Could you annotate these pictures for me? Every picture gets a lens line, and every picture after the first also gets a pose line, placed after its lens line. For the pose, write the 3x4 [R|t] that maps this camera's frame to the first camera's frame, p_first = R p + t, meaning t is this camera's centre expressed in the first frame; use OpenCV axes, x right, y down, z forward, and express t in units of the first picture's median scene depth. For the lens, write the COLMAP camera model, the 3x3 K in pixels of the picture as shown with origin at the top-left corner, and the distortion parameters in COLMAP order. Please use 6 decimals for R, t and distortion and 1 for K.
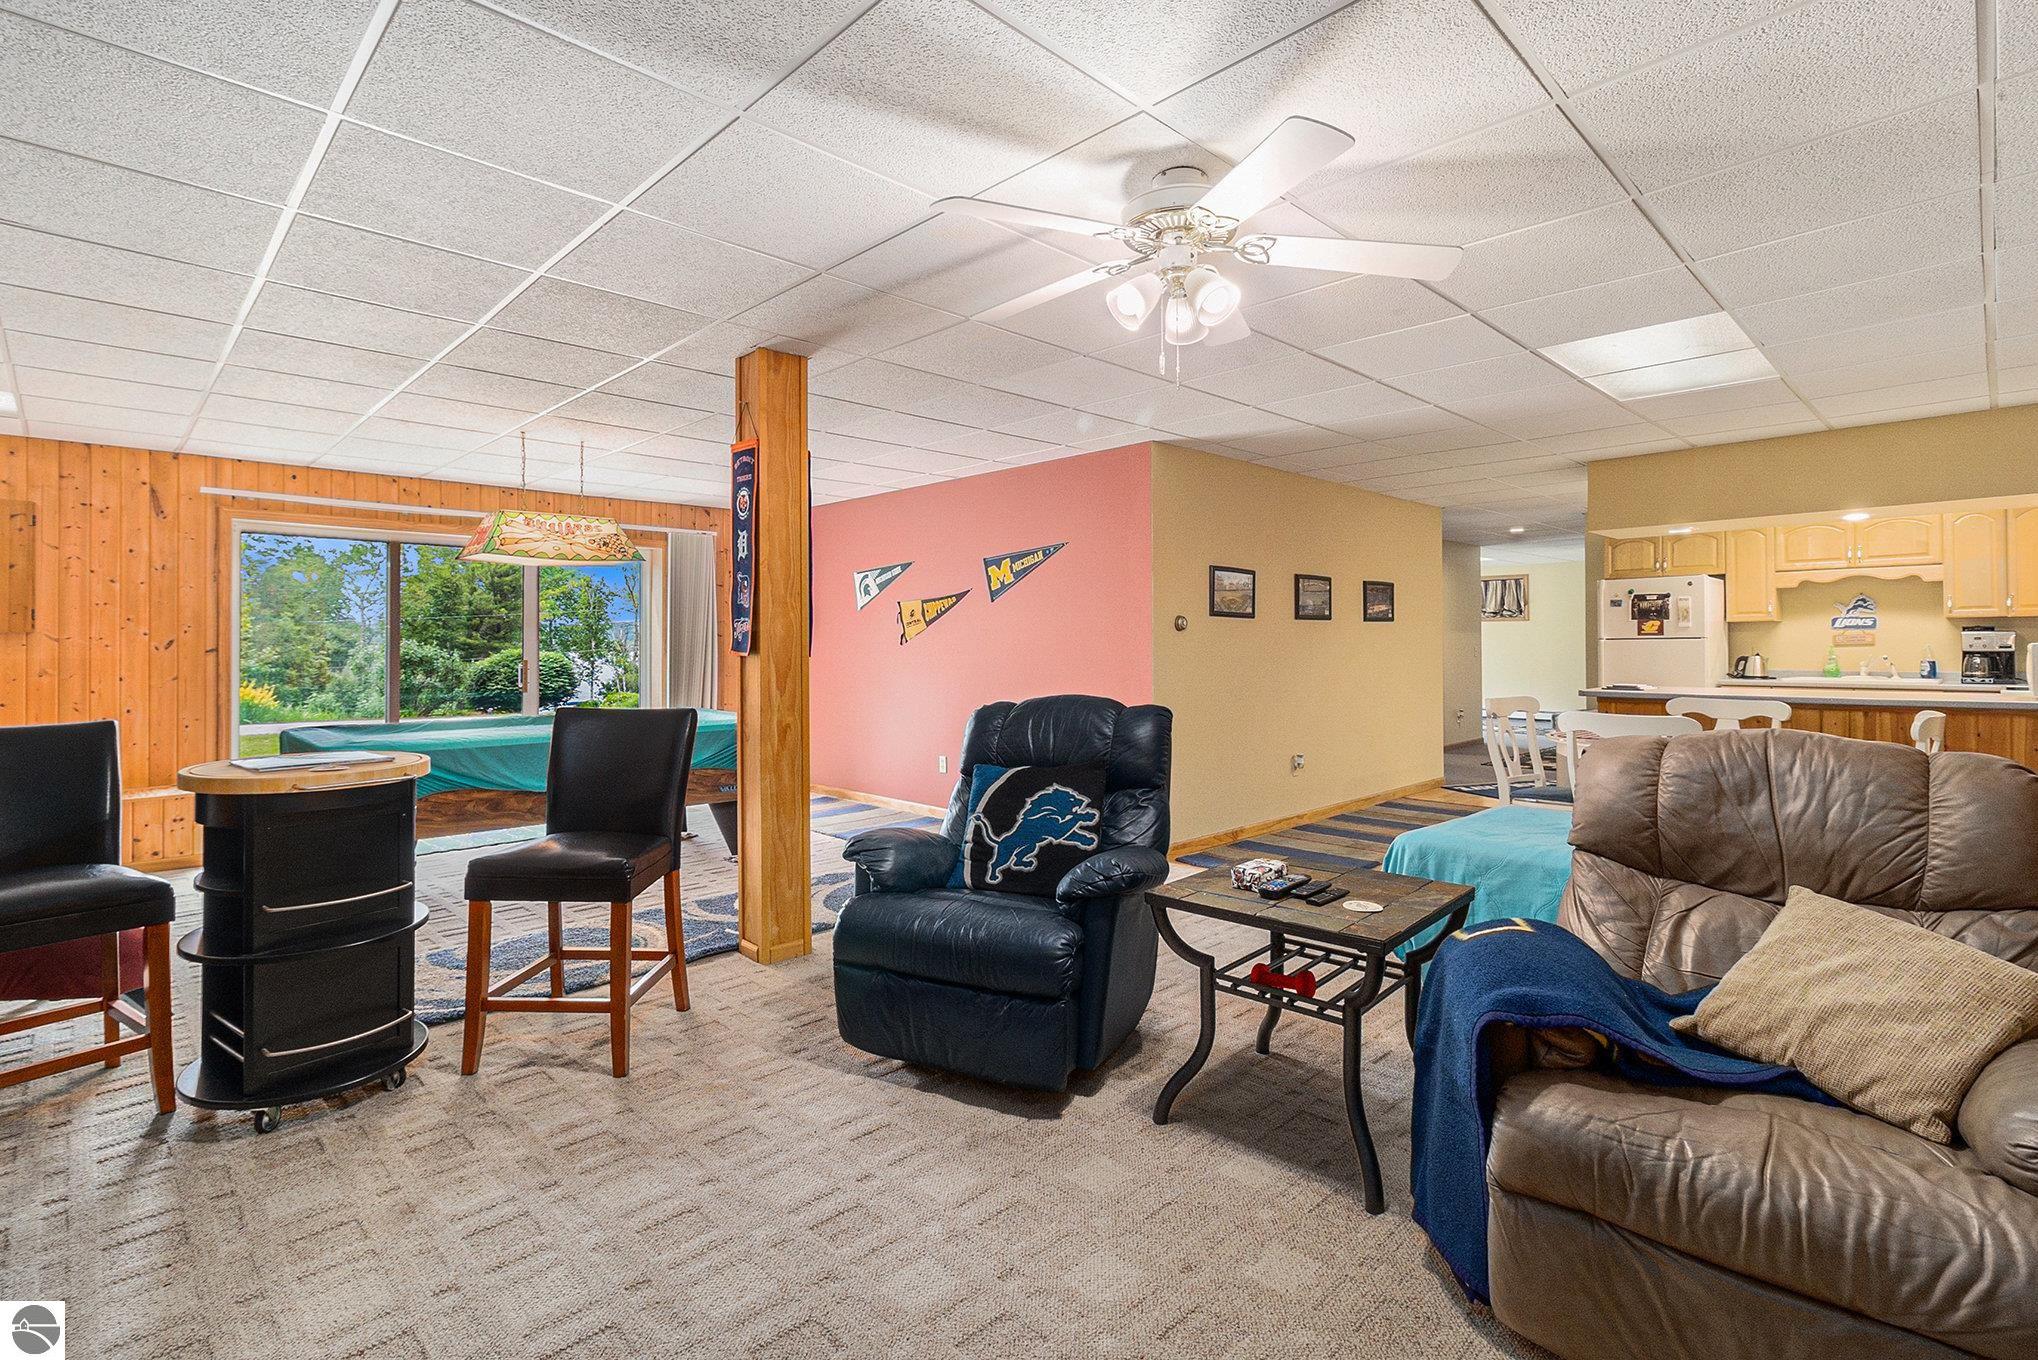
lens RADIAL K [[950.0, 0, 1018.1], [0, 950.0, 660.4], [0, 0, 1]] dist [0.002282, 0.000057]
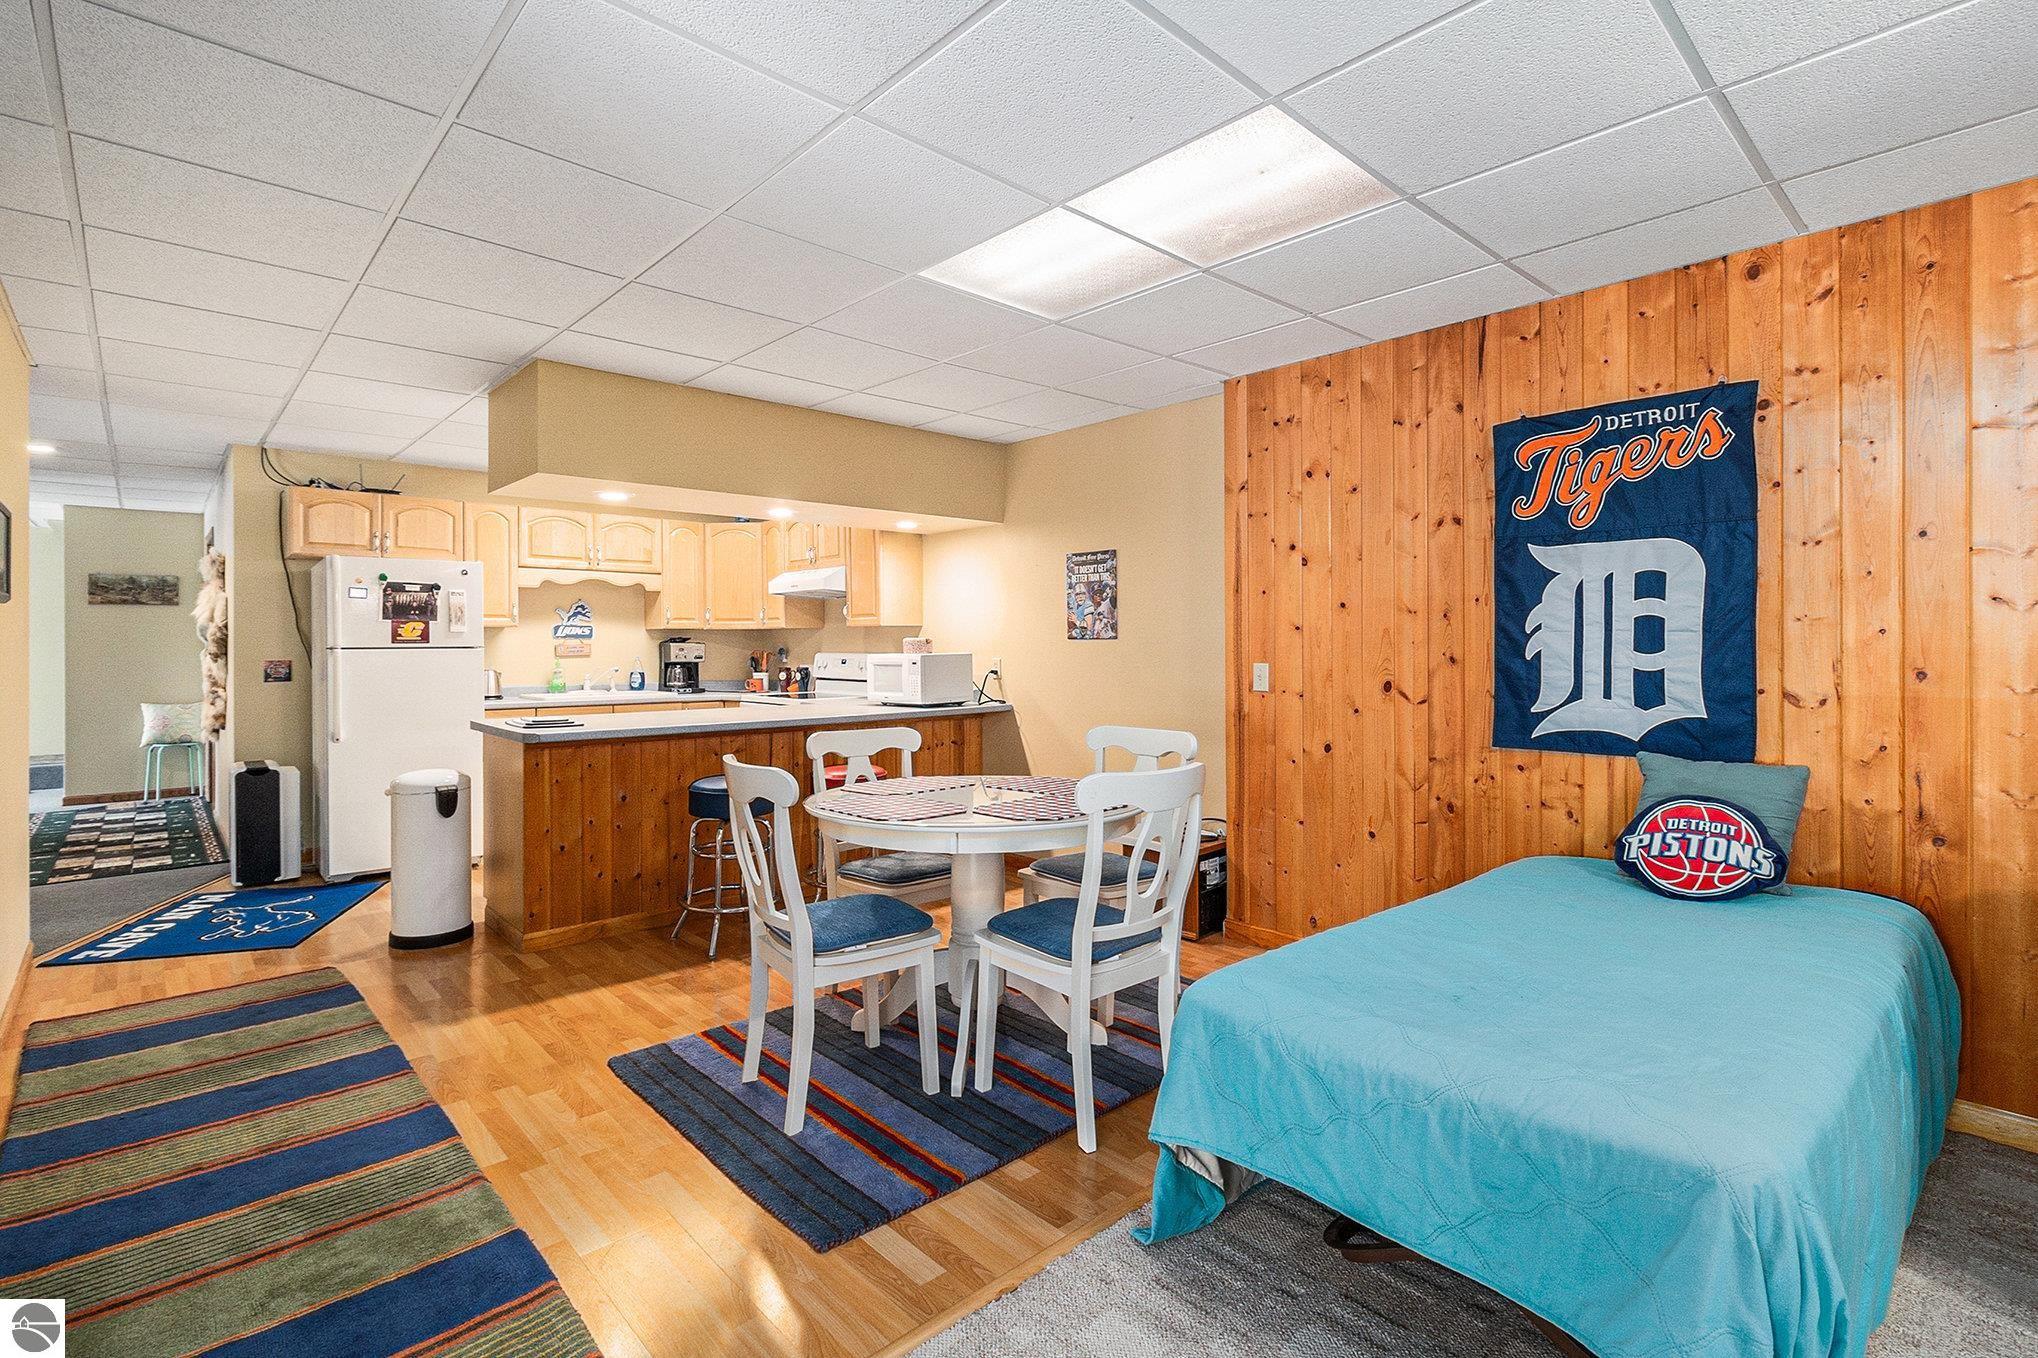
lens RADIAL K [[950.0, 0, 993.2], [0, 950.0, 645.6], [0, 0, 1]] dist [0.002282, 0.000057]
pose [[0.040643, 0.007485, 0.999146, -0.003203], [0.014293, 0.999865, -0.008072, -0.013409], [-0.999071, 0.014609, 0.040531, 0.568507]]
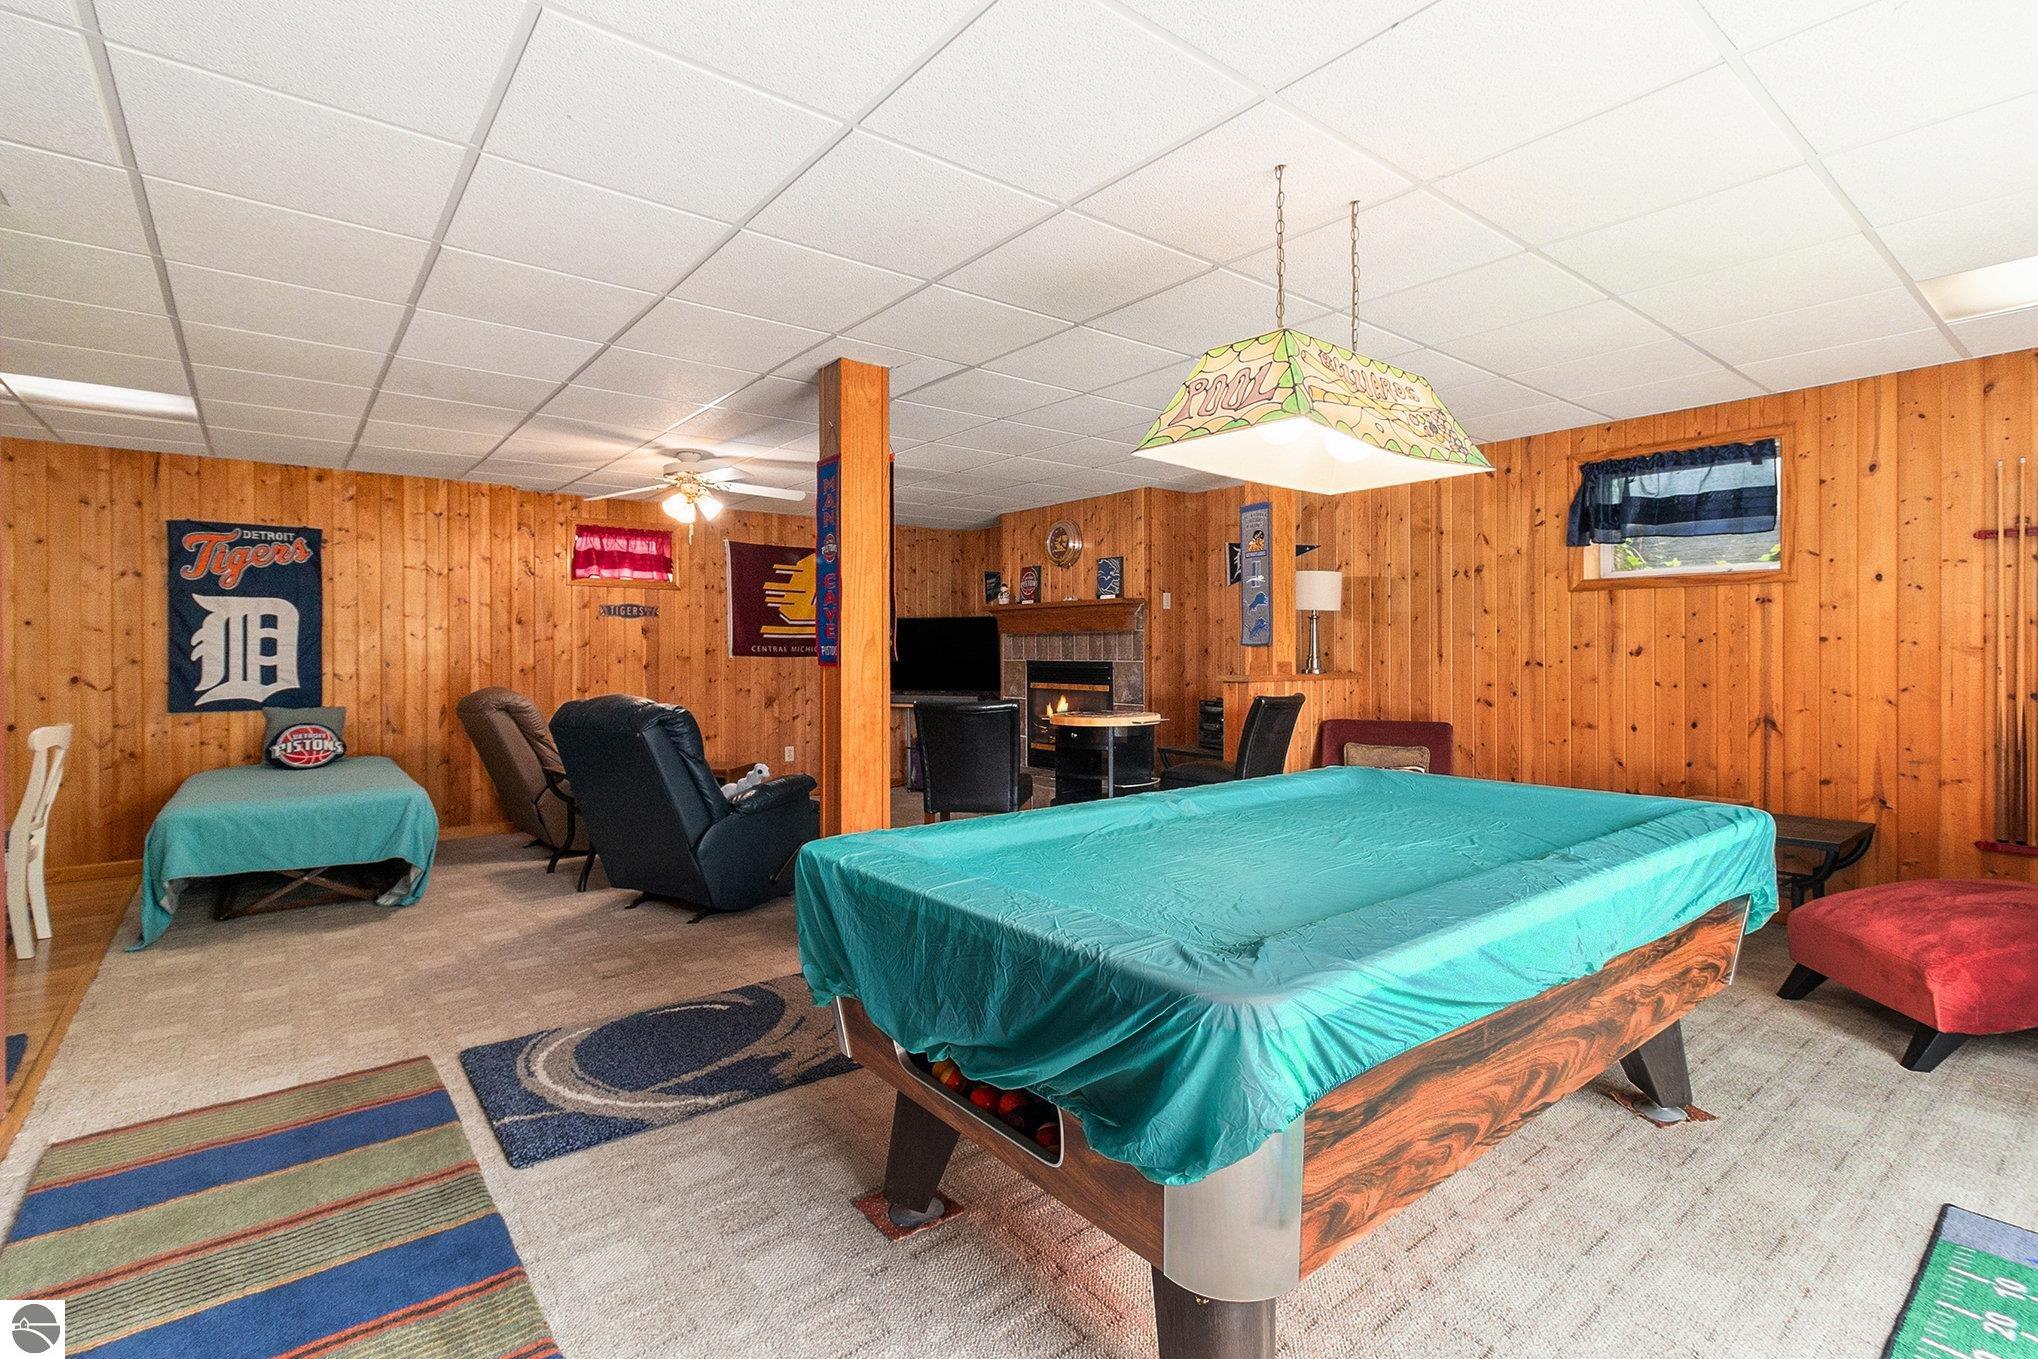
lens RADIAL K [[950.0, 0, 1023.4], [0, 950.0, 666.1], [0, 0, 1]] dist [0.002282, 0.000057]
pose [[-0.994753, 0.009525, 0.101858, -0.197558], [0.011769, 0.999700, 0.021457, -0.011831], [-0.101623, 0.022543, -0.994568, 0.878461]]
